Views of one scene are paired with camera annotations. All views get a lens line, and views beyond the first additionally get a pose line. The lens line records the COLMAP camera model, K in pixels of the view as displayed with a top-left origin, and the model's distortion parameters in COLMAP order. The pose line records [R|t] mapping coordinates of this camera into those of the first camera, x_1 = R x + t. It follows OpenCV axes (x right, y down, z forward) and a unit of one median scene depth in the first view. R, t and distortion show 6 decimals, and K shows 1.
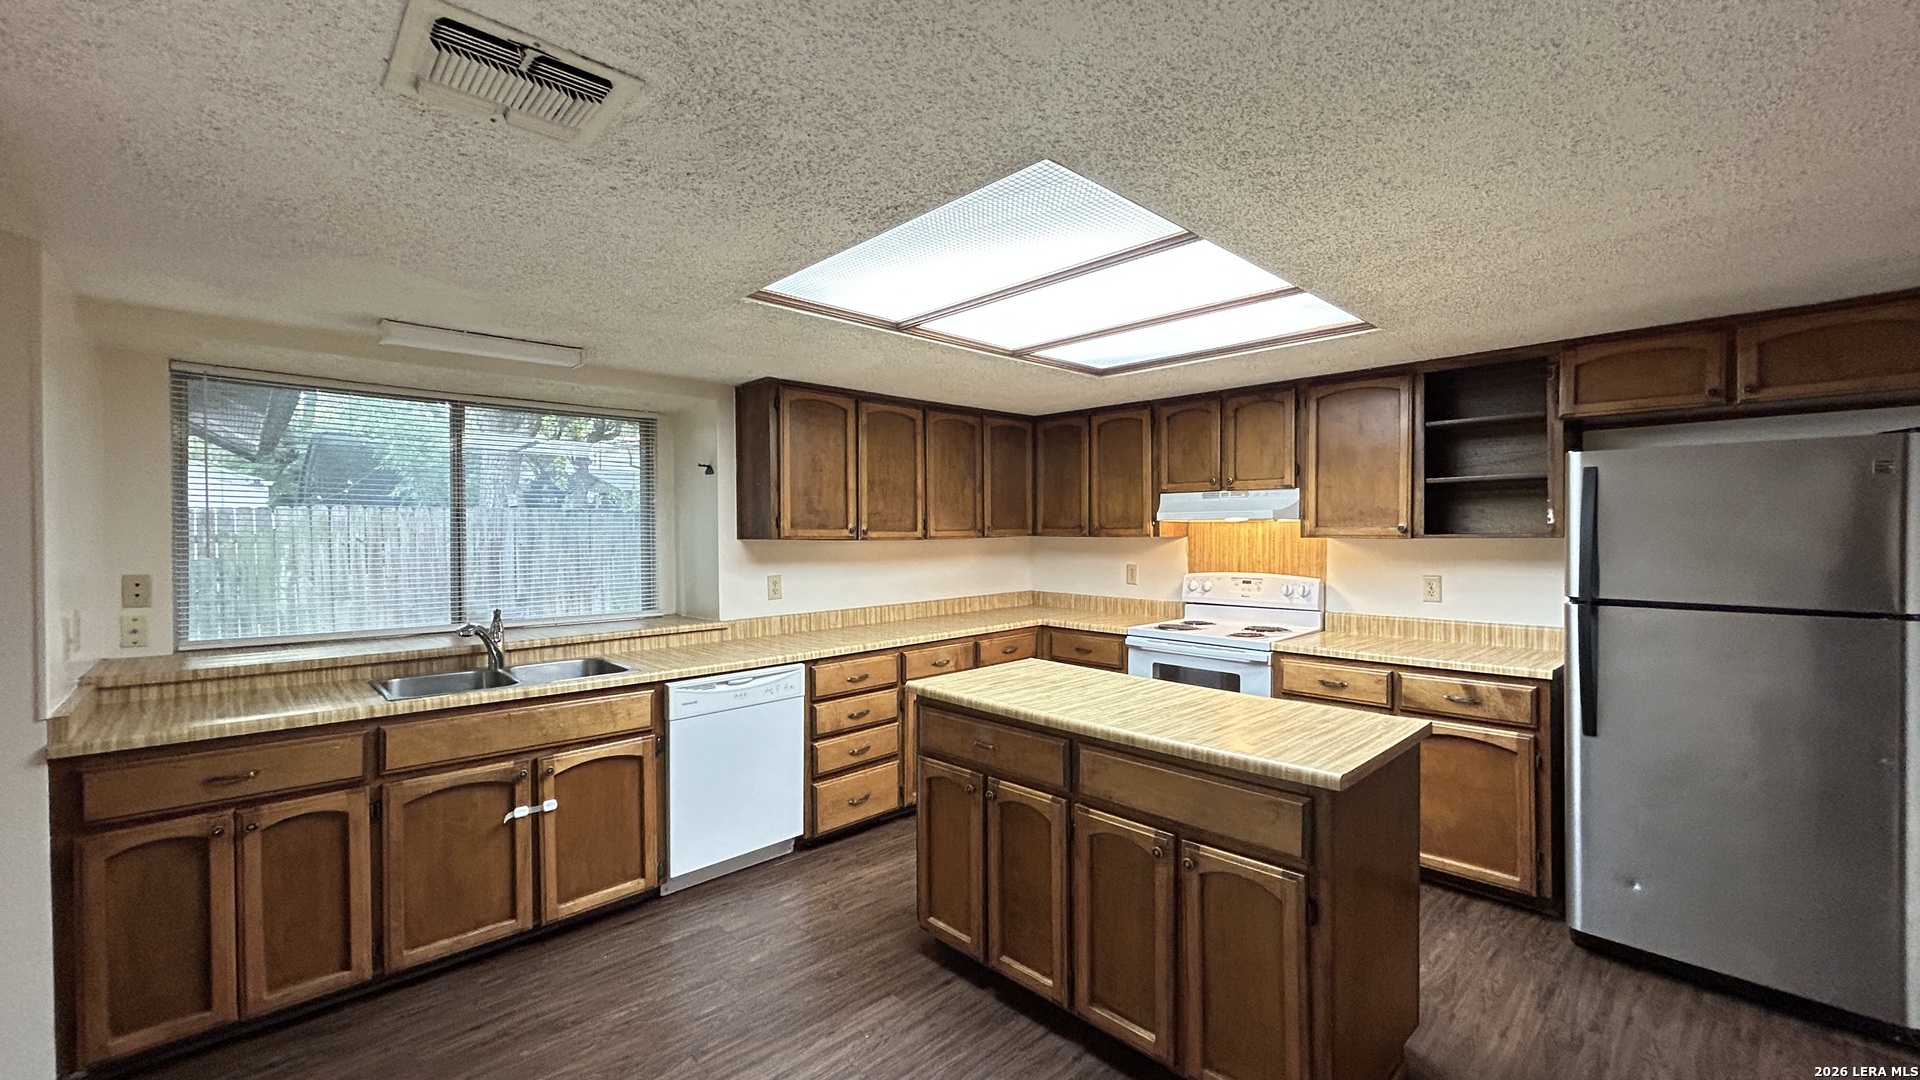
lens RADIAL K [[770.2, 0, 958.9], [0, 770.2, 538.6], [0, 0, 1]] dist [0.000959, 0.000616]
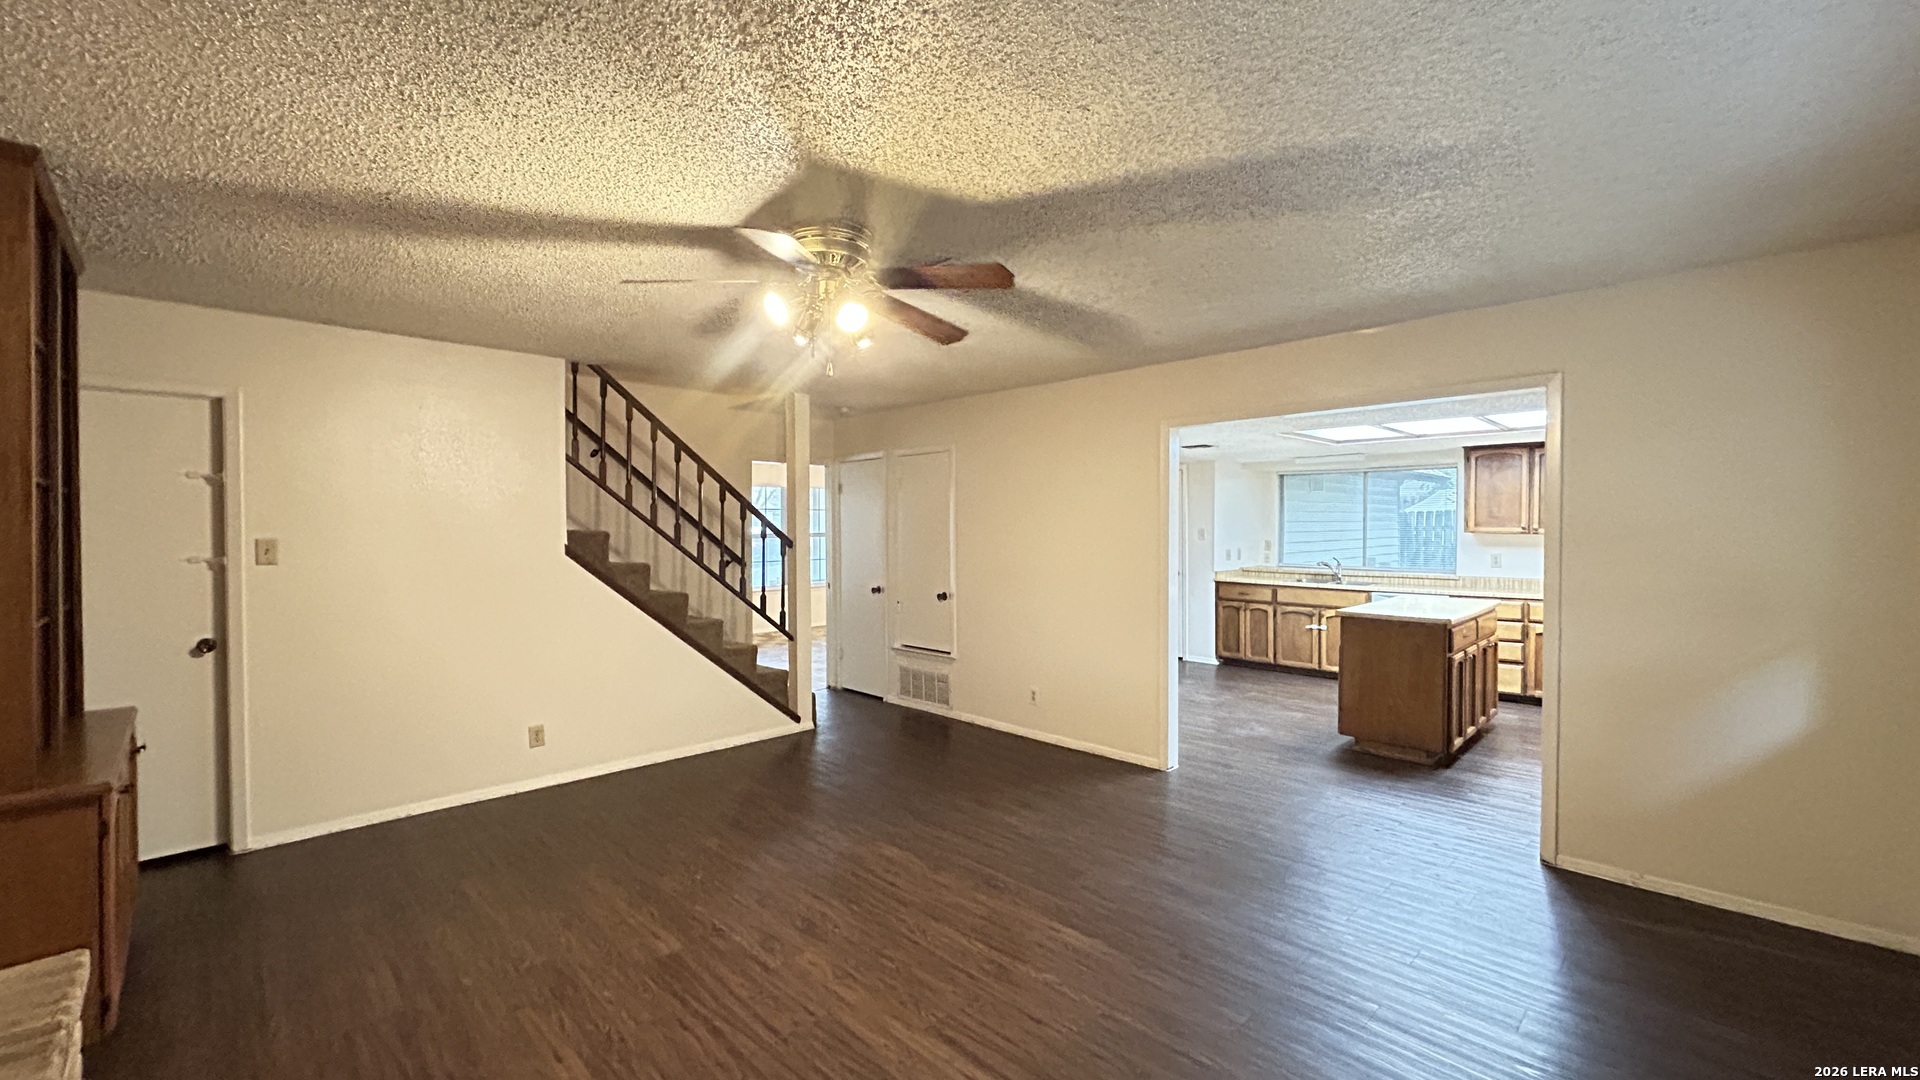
lens RADIAL K [[770.2, 0, 961.4], [0, 770.2, 545.1], [0, 0, 1]] dist [0.000959, 0.000616]
pose [[0.019885, 0.026951, -0.999439, 2.228223], [-0.013923, 0.999547, 0.026676, -0.002379], [0.999705, 0.013385, 0.020251, -0.358737]]
